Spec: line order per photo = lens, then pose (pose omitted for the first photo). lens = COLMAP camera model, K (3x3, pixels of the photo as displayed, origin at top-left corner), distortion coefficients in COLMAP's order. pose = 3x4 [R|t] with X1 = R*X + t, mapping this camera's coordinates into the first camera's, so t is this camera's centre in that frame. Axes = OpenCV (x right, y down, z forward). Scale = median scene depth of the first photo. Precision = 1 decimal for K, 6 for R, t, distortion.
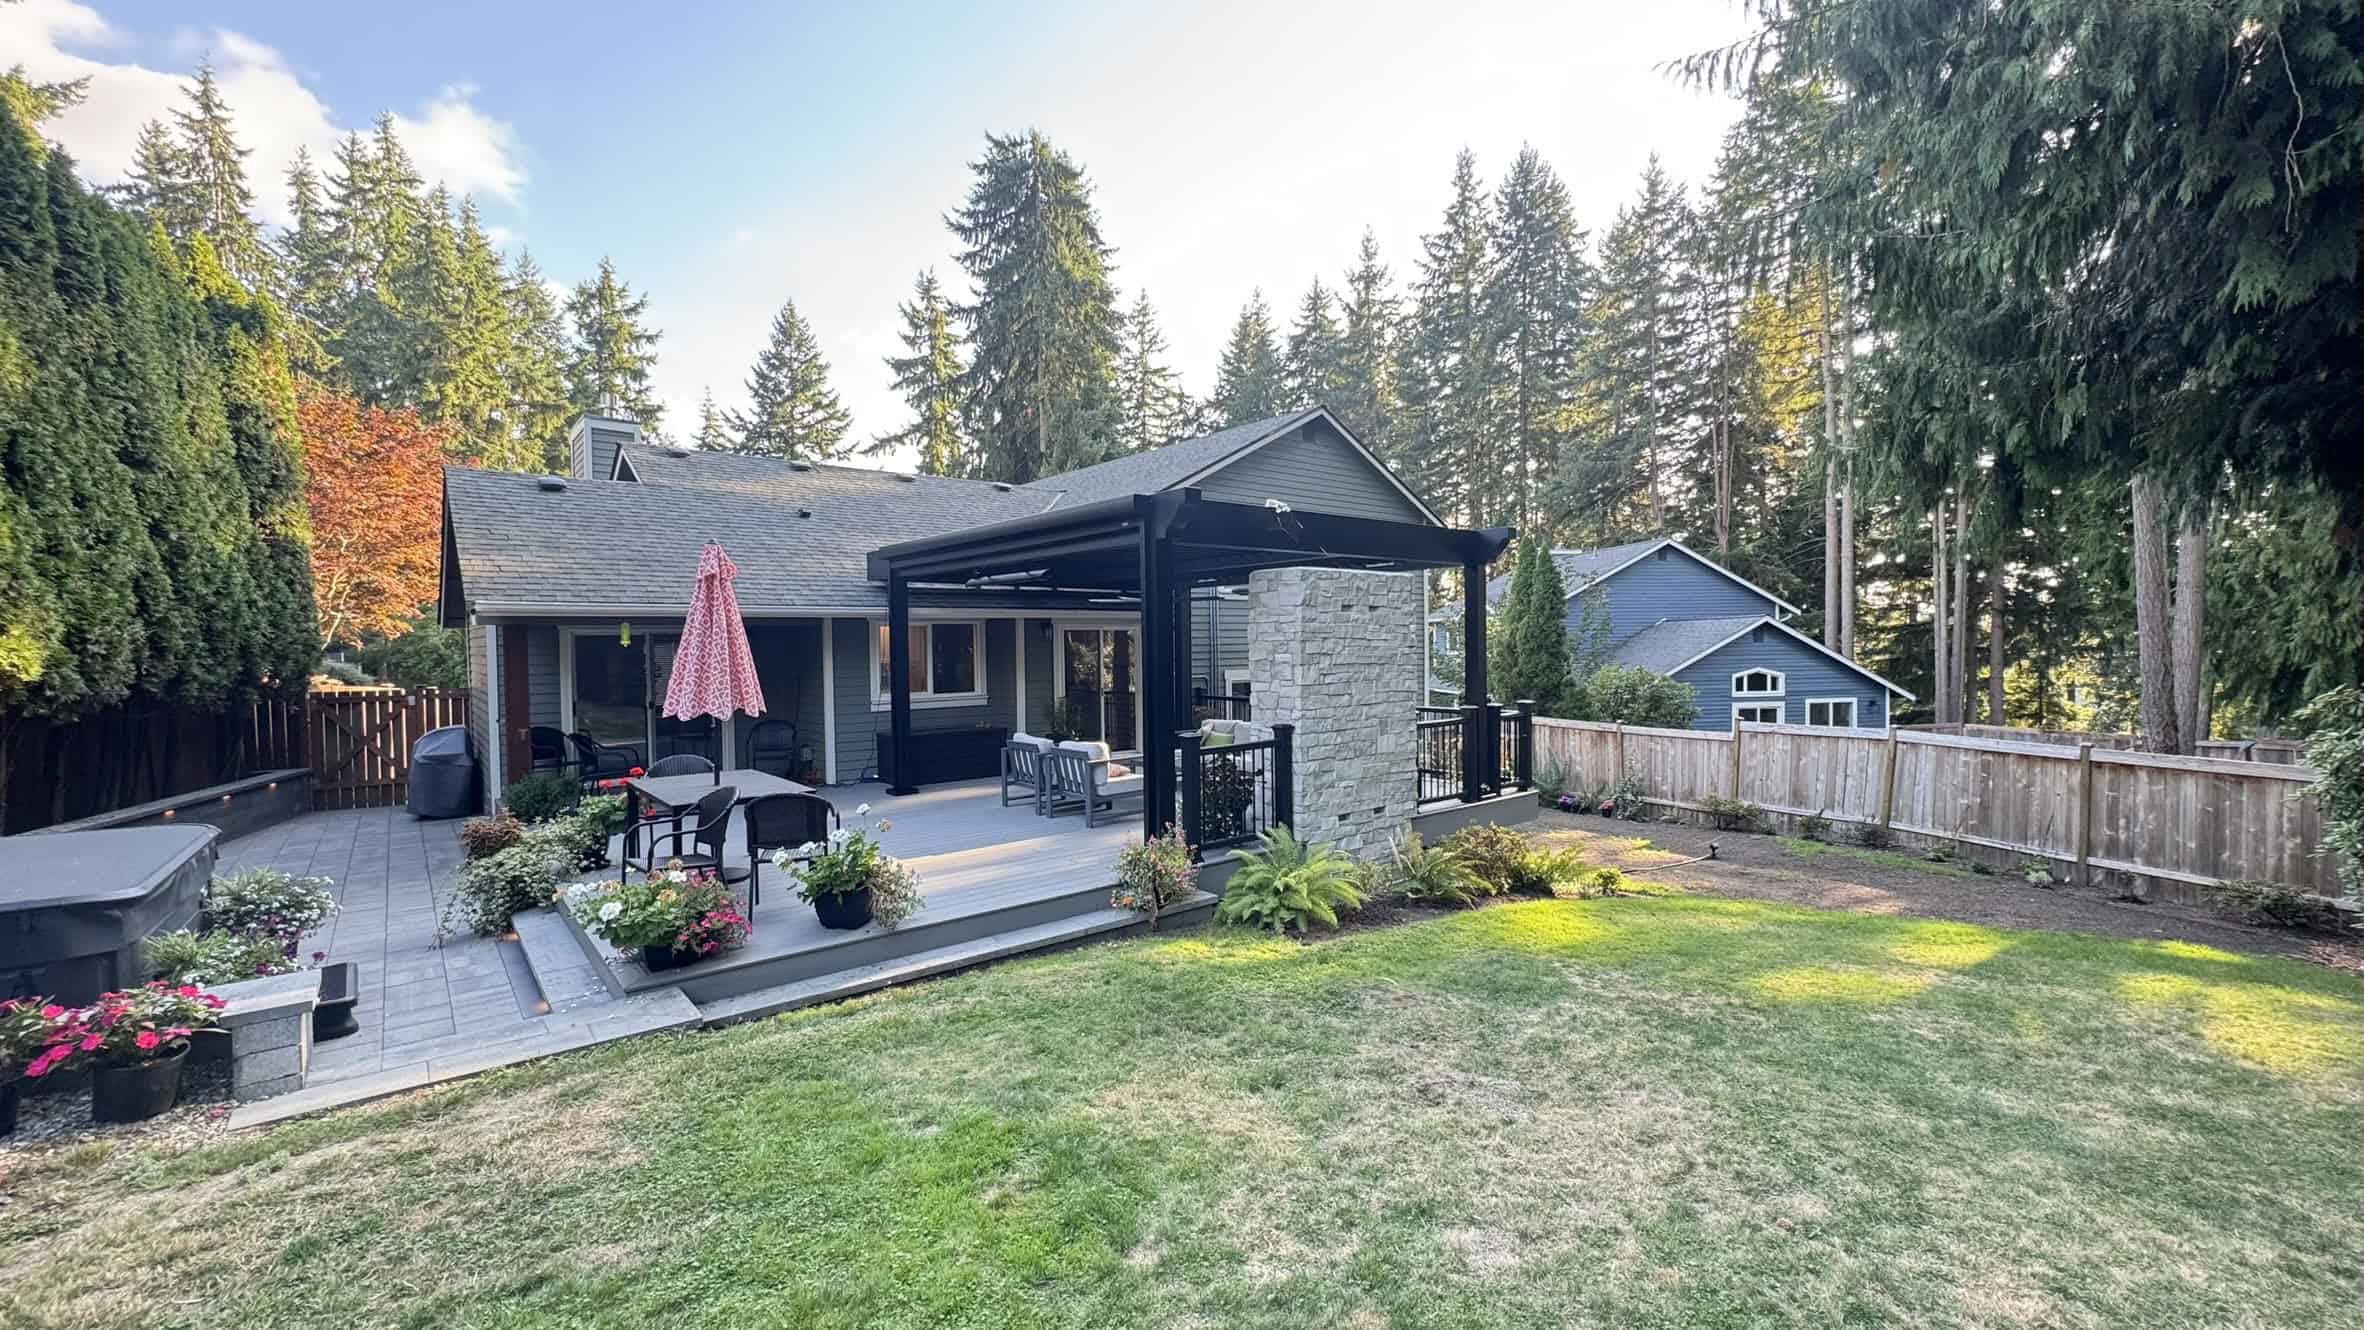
lens RADIAL K [[937.0, 0, 1183.6], [0, 937.0, 666.0], [0, 0, 1]] dist [-0.001357, 0.000197]
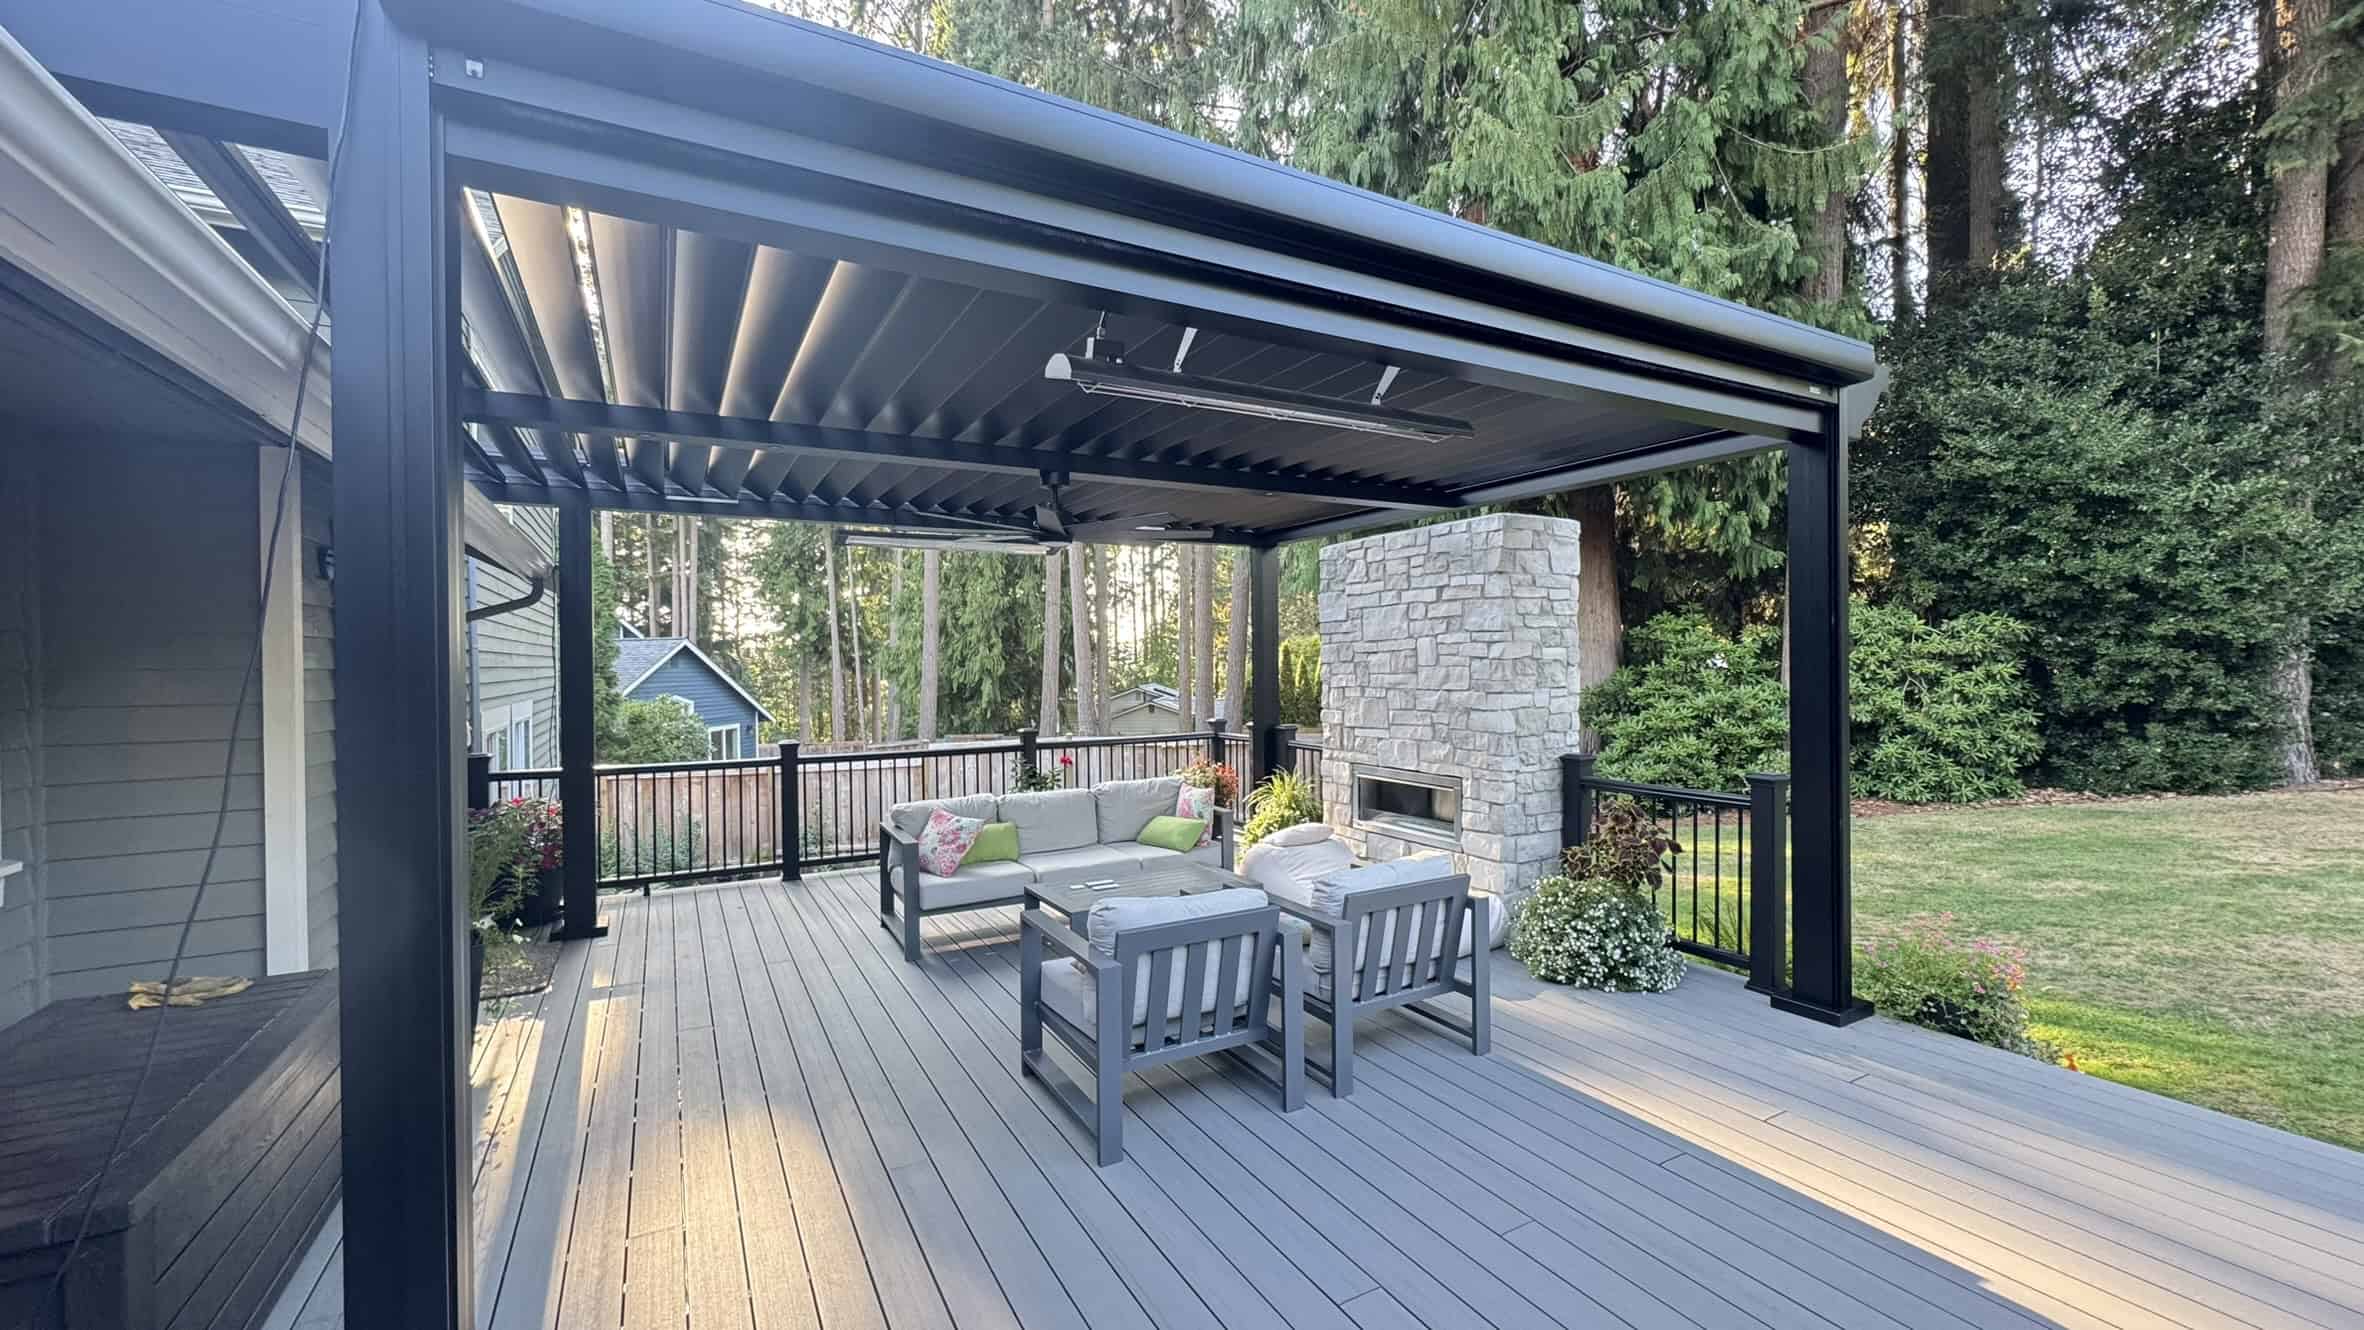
lens RADIAL K [[937.0, 0, 1182.9], [0, 937.0, 668.9], [0, 0, 1]] dist [-0.001357, 0.000197]
pose [[0.192040, 0.002690, 0.981383, -0.088384], [0.031368, 0.999468, -0.008878, -0.000167], [-0.980886, 0.032489, 0.191854, 0.169769]]
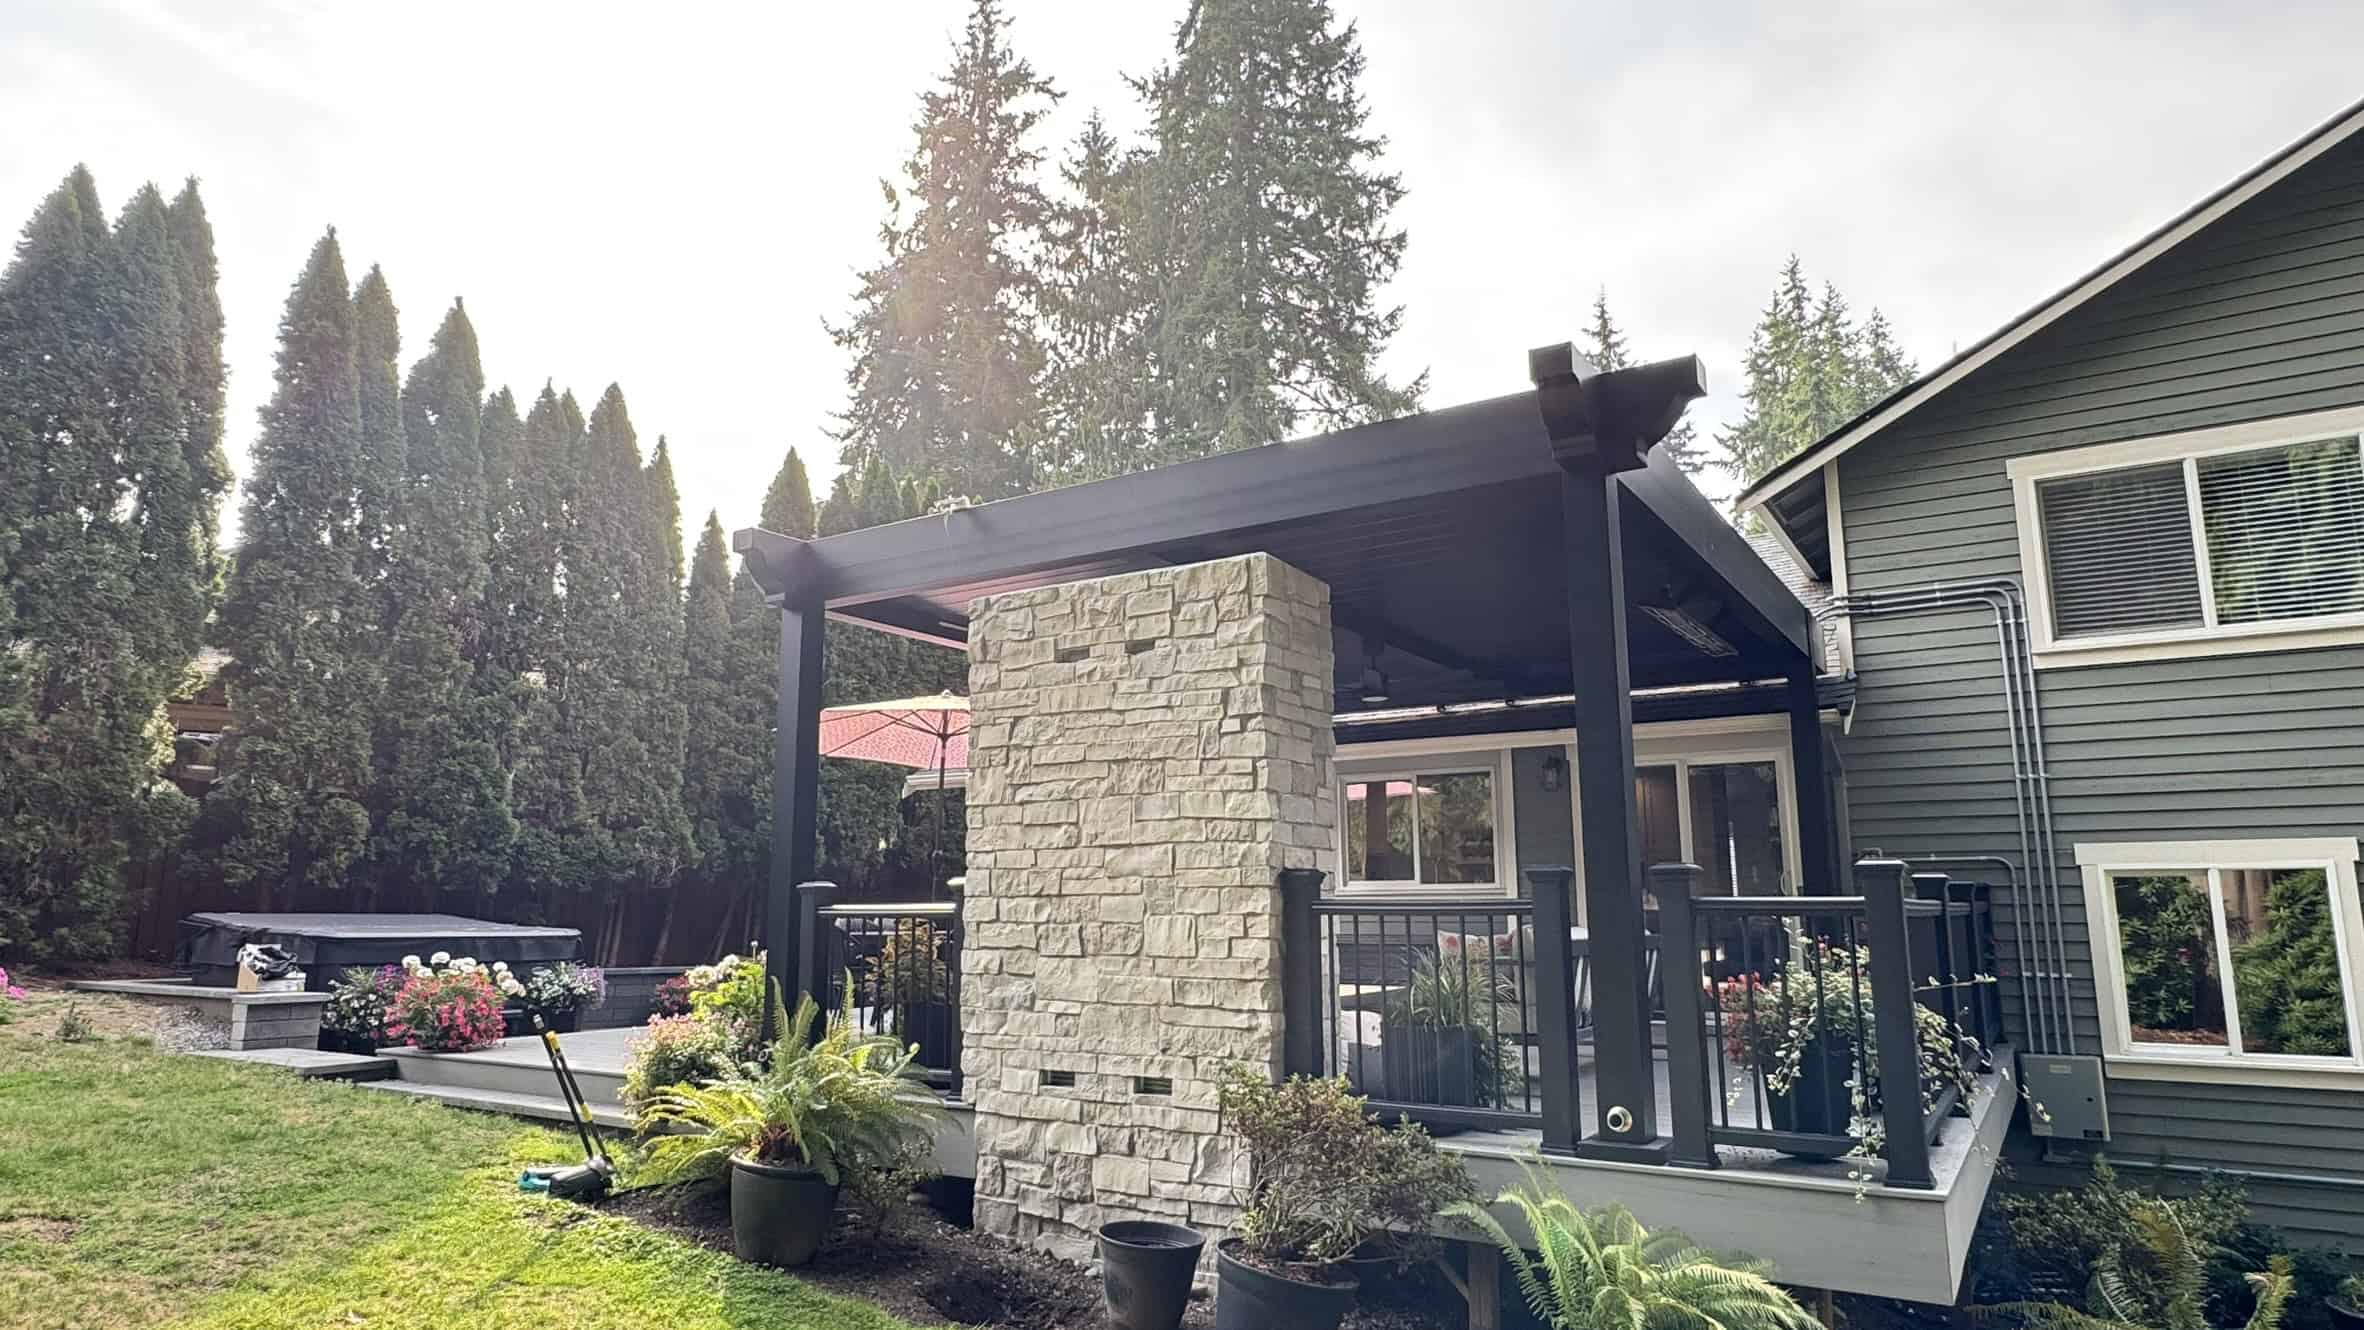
lens RADIAL K [[1383.1, 0, 1191.3], [0, 1383.1, 674.5], [0, 0, 1]] dist [-0.006353, 0.004214]
pose [[0.302934, -0.148049, -0.941442, 0.139503], [-0.022949, 0.986440, -0.162509, 0.010734], [0.952735, 0.070835, 0.295429, 0.129448]]
